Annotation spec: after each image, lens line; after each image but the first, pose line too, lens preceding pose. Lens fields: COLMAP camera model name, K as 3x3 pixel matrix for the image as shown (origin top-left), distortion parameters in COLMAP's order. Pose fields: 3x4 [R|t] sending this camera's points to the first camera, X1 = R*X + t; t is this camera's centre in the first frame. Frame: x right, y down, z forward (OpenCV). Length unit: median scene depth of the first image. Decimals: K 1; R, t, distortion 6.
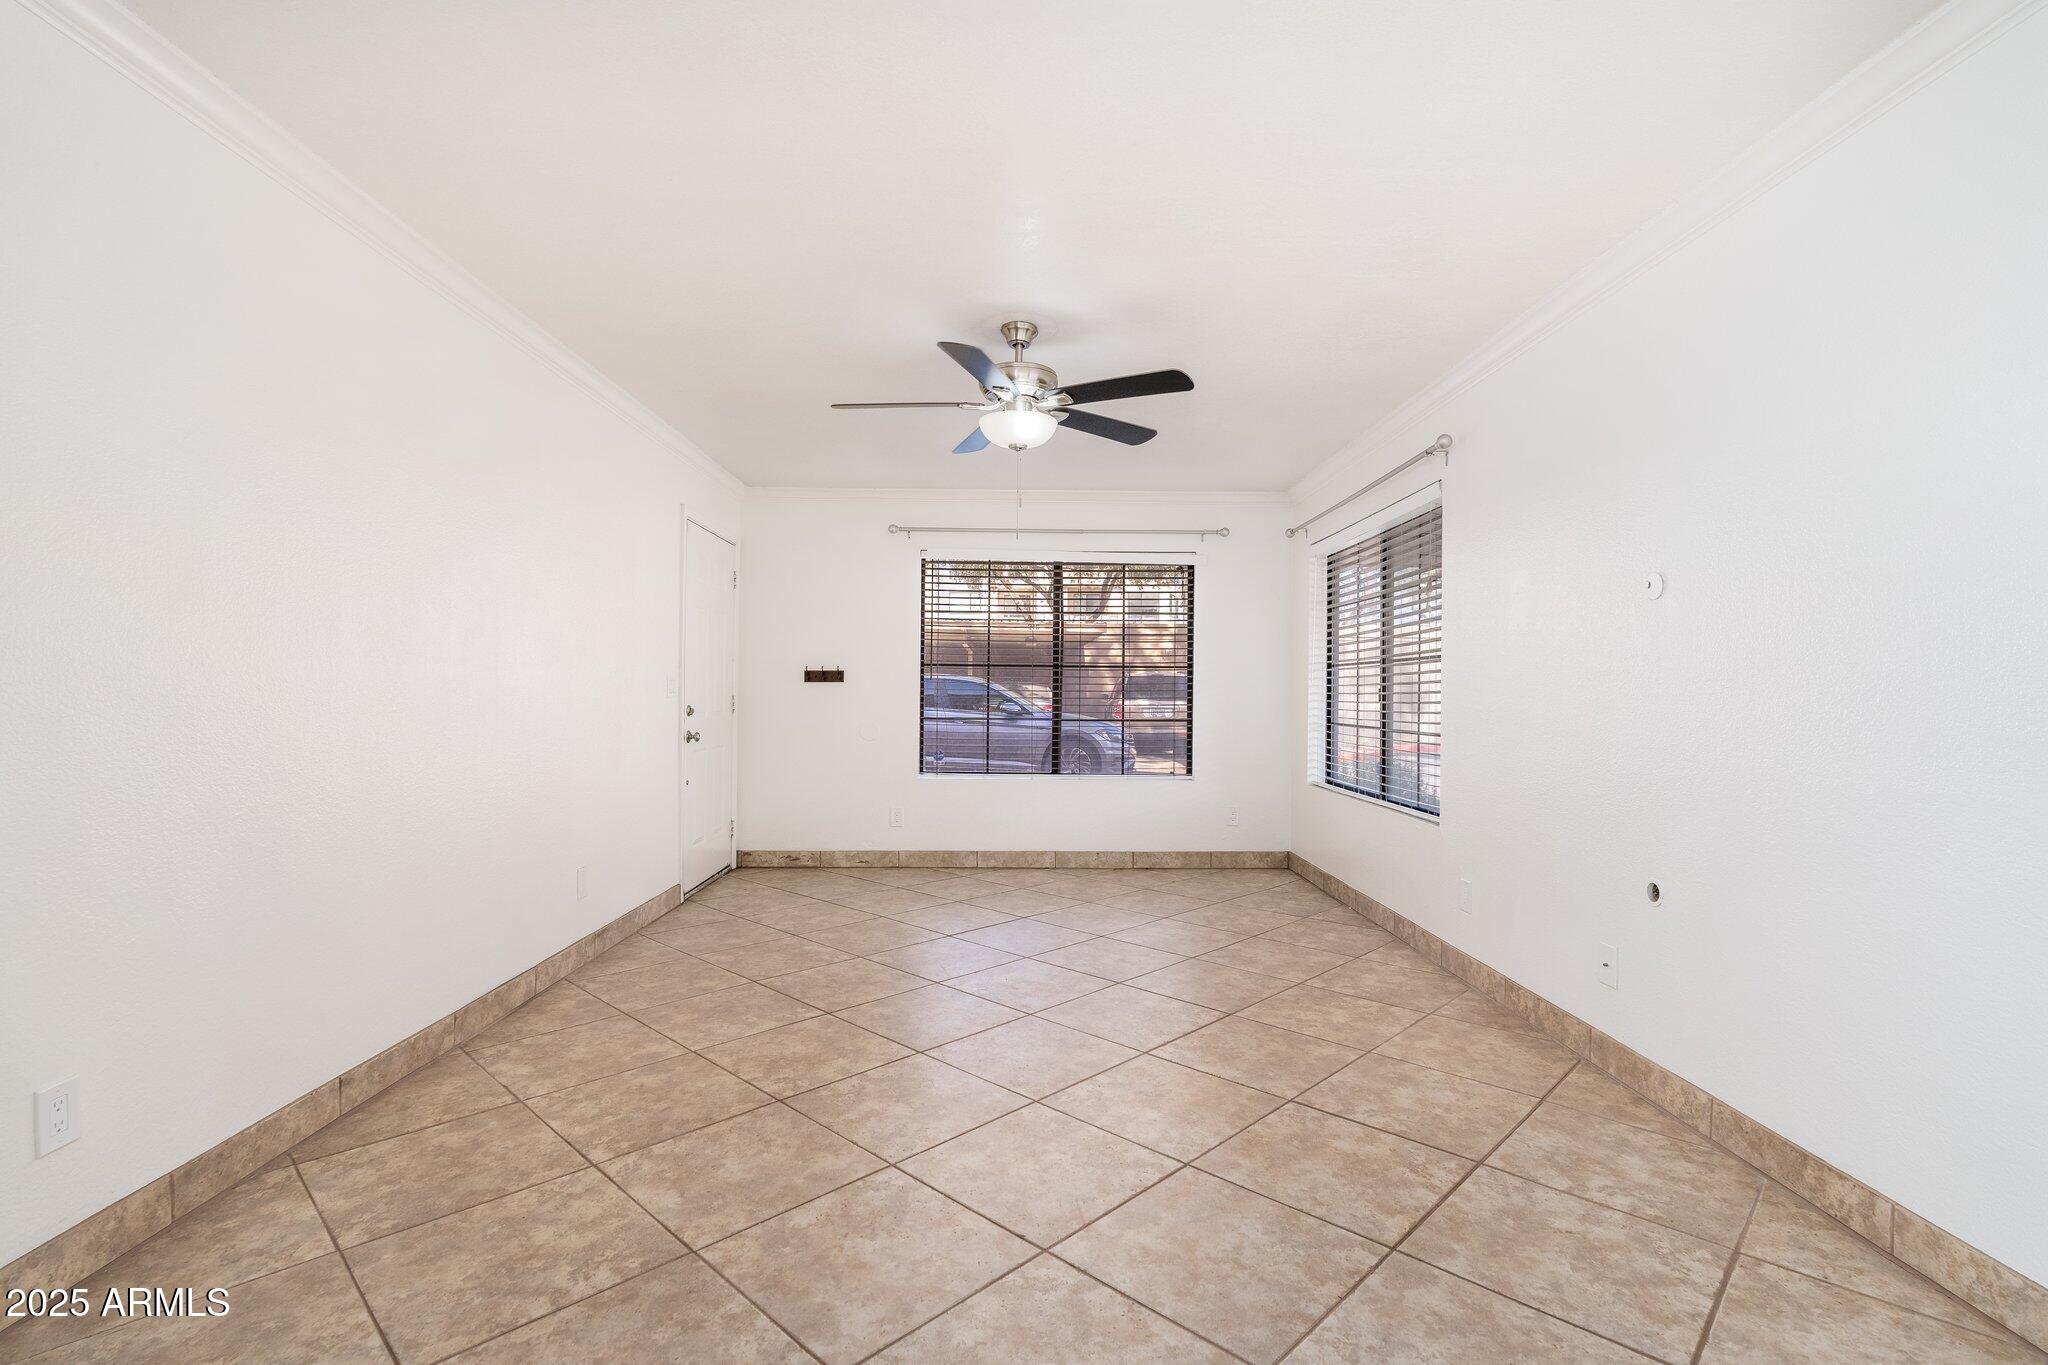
lens RADIAL K [[950.7, 0, 1013.4], [0, 950.7, 692.5], [0, 0, 1]] dist [-0.000411, -0.000046]
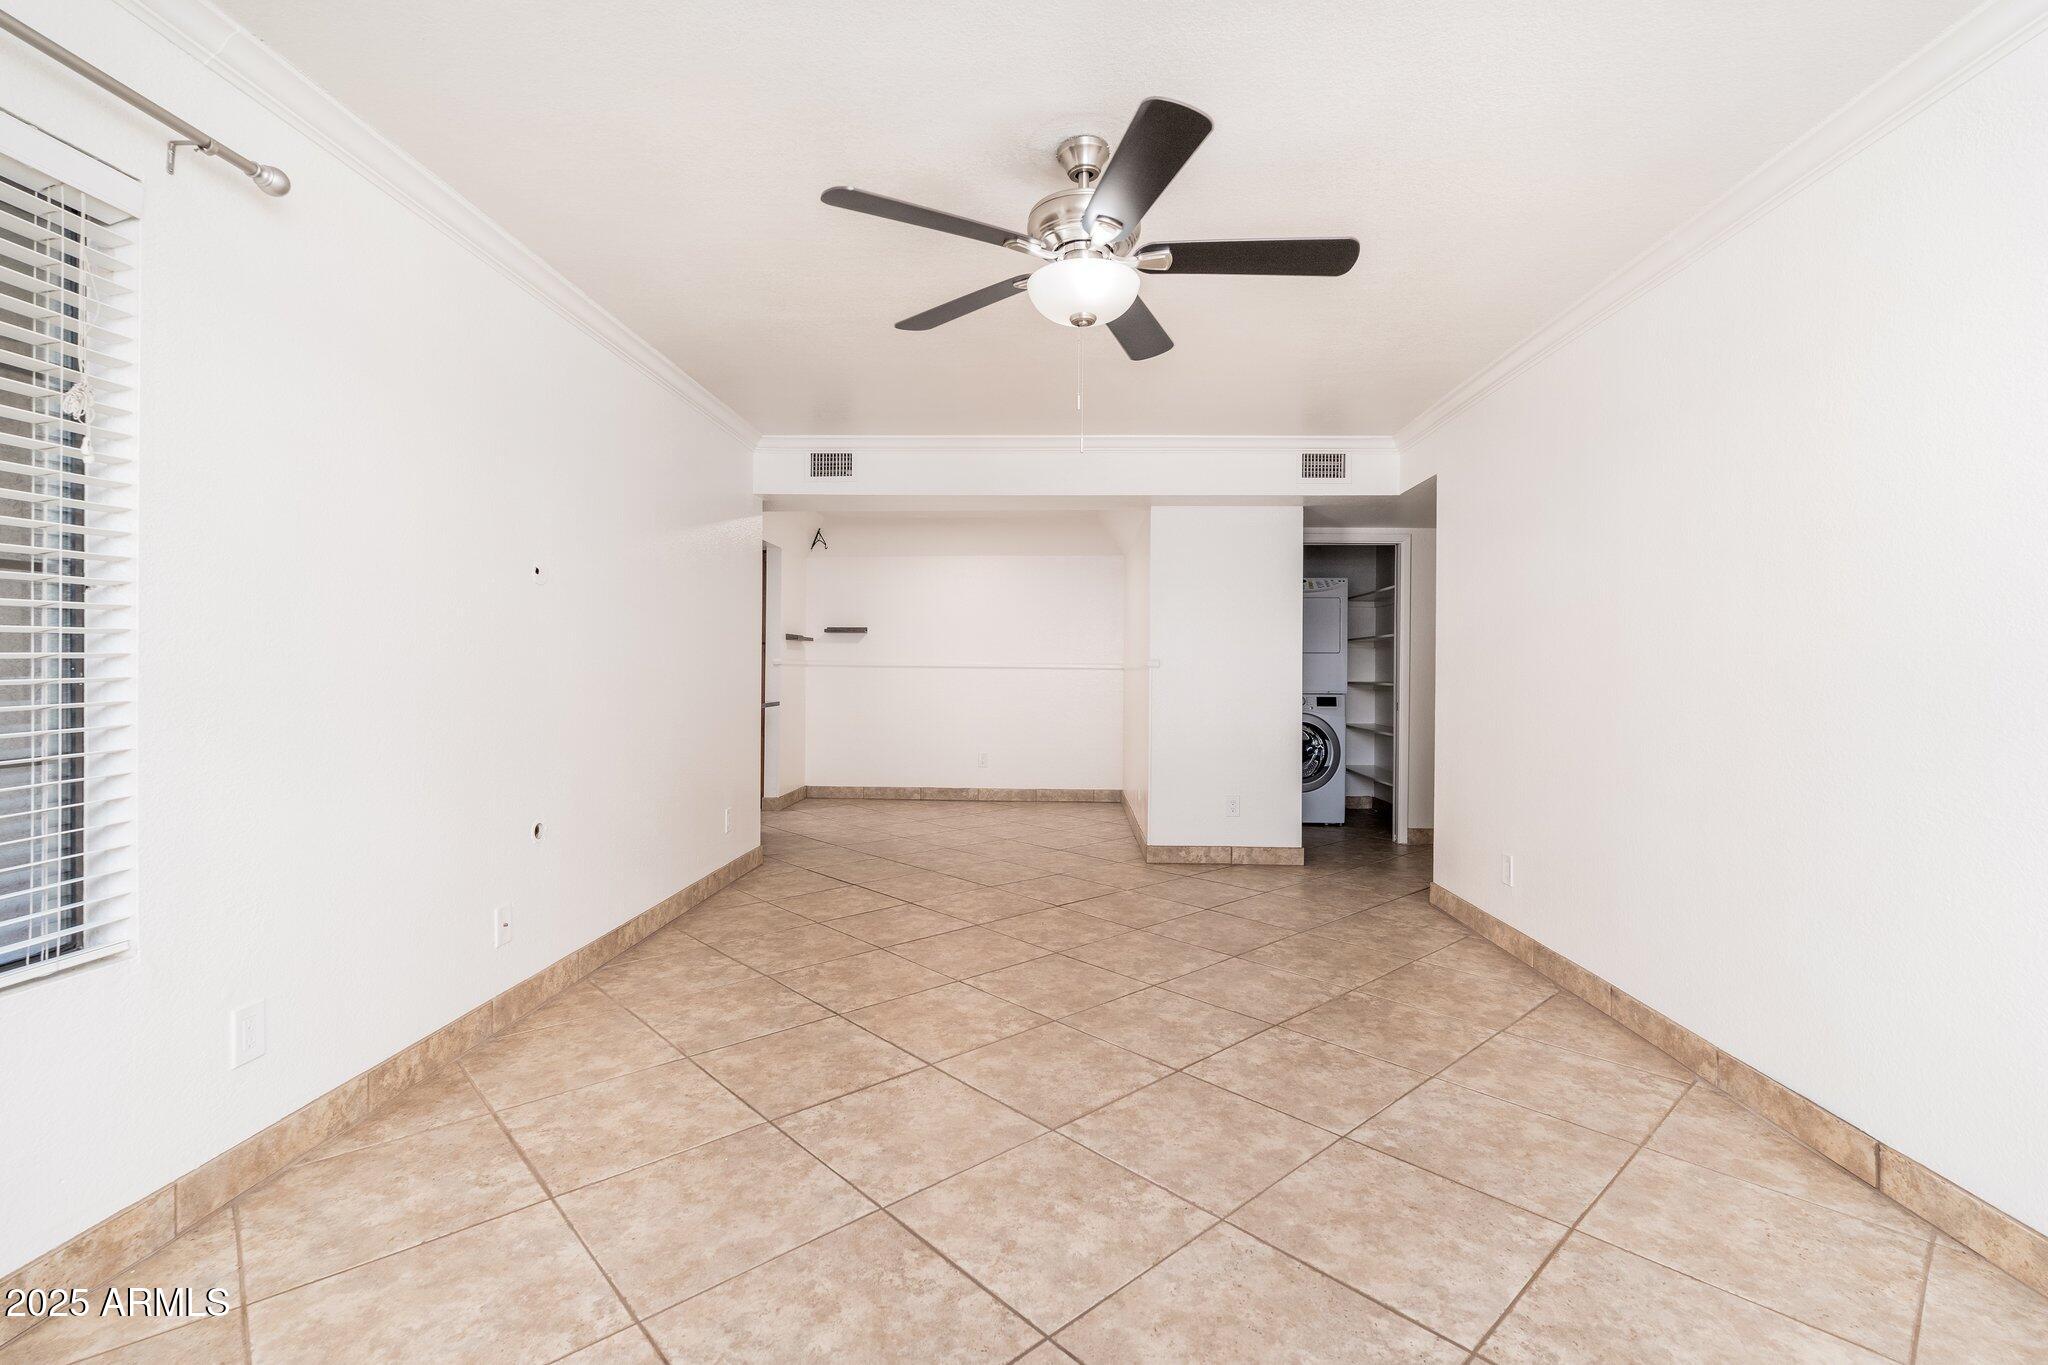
lens RADIAL K [[901.3, 0, 1029.2], [0, 901.3, 675.3], [0, 0, 1]] dist [-0.002957, 0.000823]
pose [[-0.999081, -0.015118, 0.040108, 0.015254], [-0.014889, 0.999871, 0.006014, -0.000792], [-0.040194, 0.005411, -0.999177, 1.831910]]
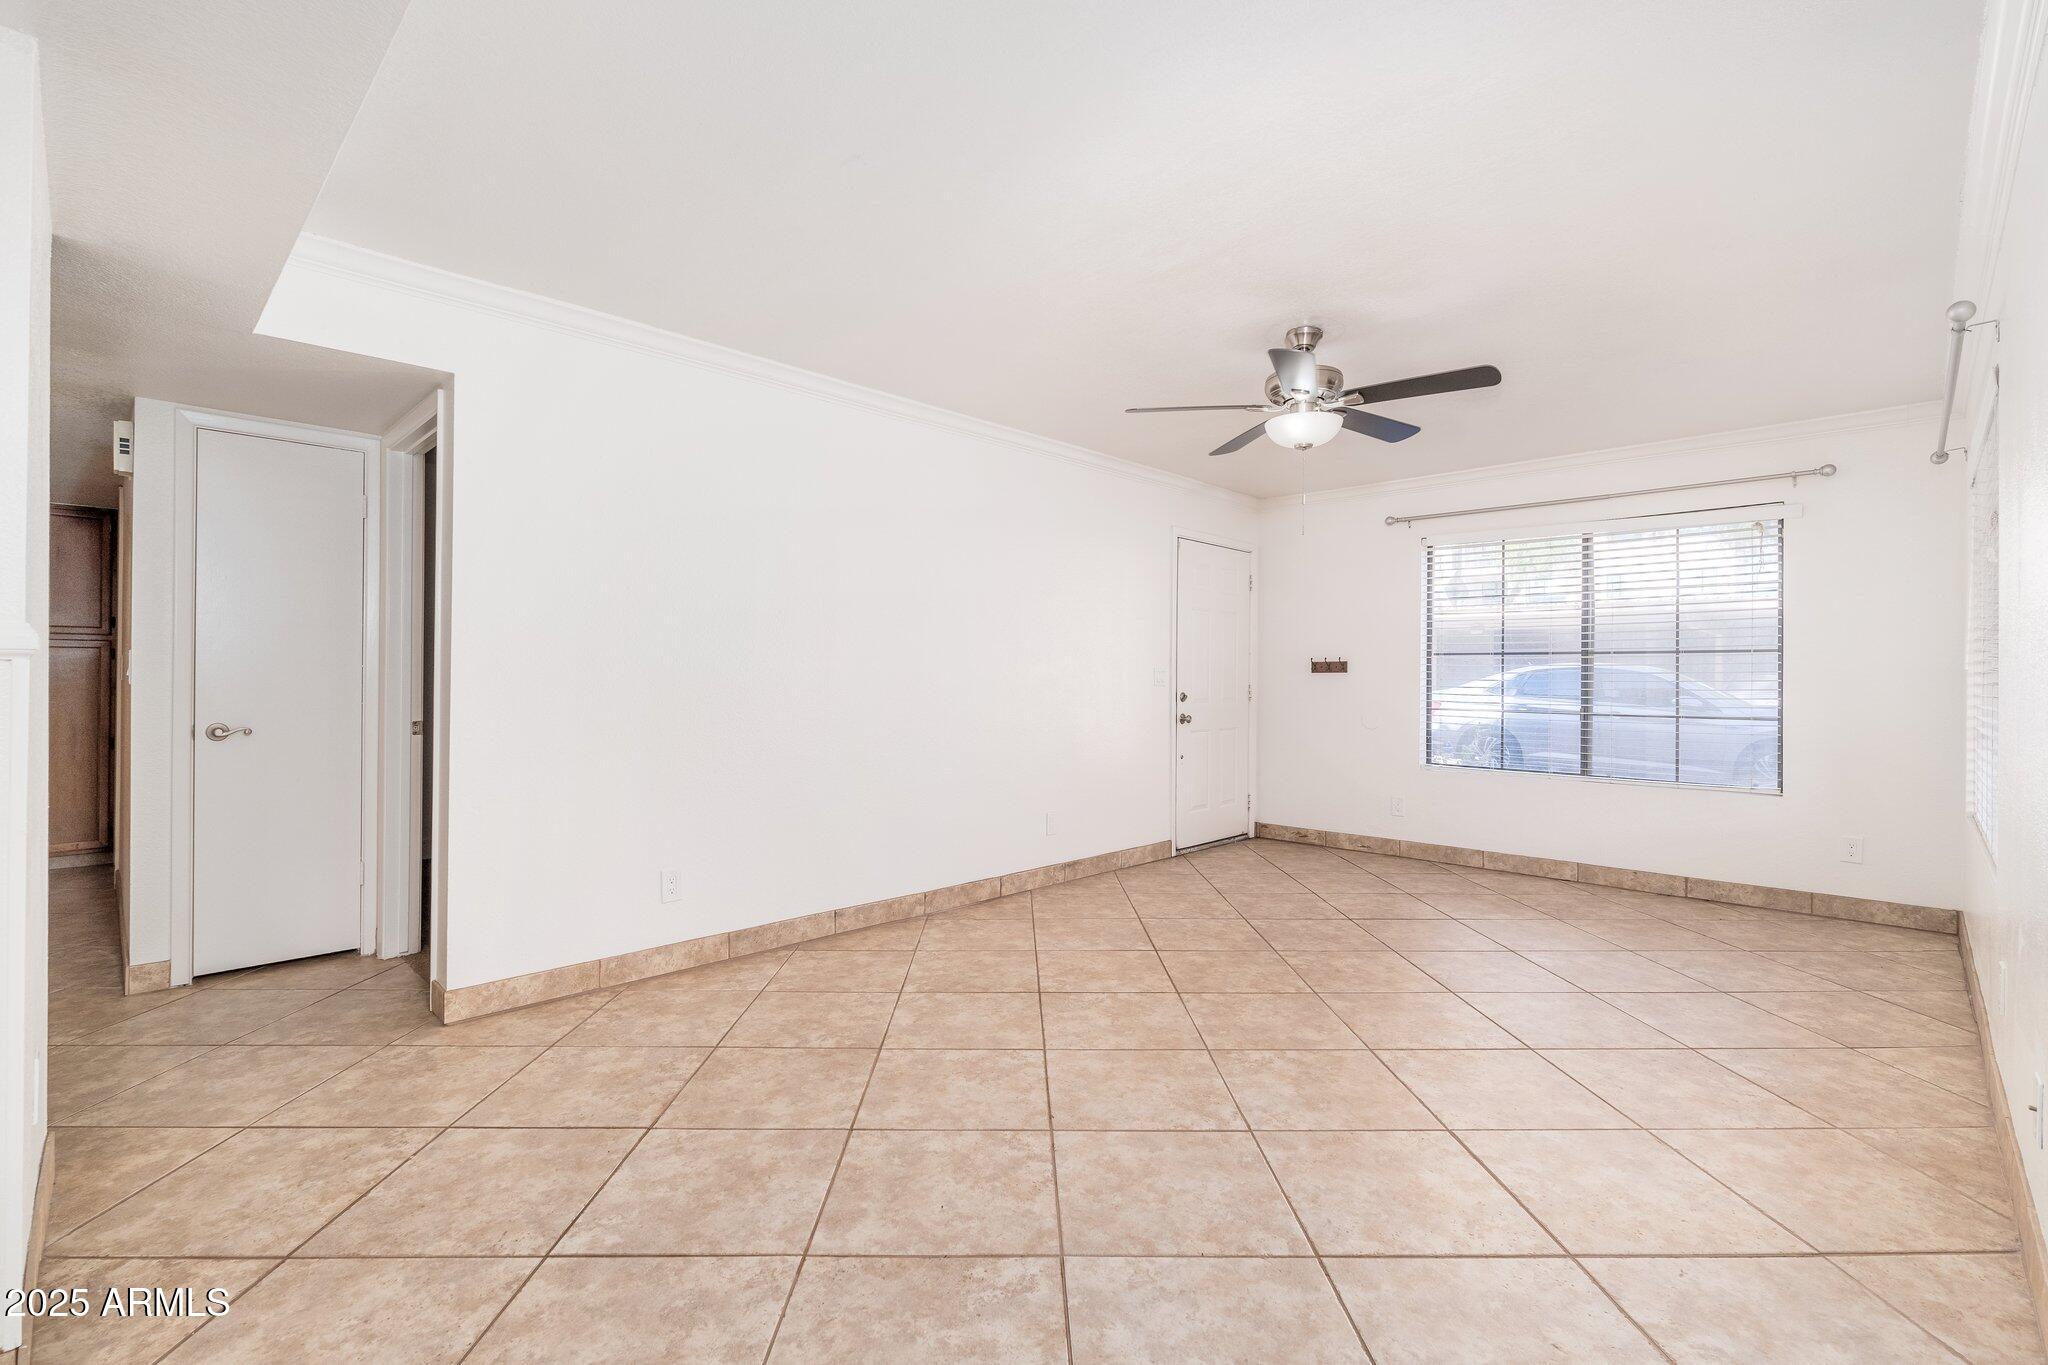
lens RADIAL K [[901.3, 0, 1021.1], [0, 901.3, 671.7], [0, 0, 1]] dist [-0.002957, 0.000823]
pose [[0.707833, -0.007268, -0.706342, 0.534420], [-0.002286, 0.999918, -0.012579, 0.002852], [0.706376, 0.010518, 0.707759, 0.086091]]
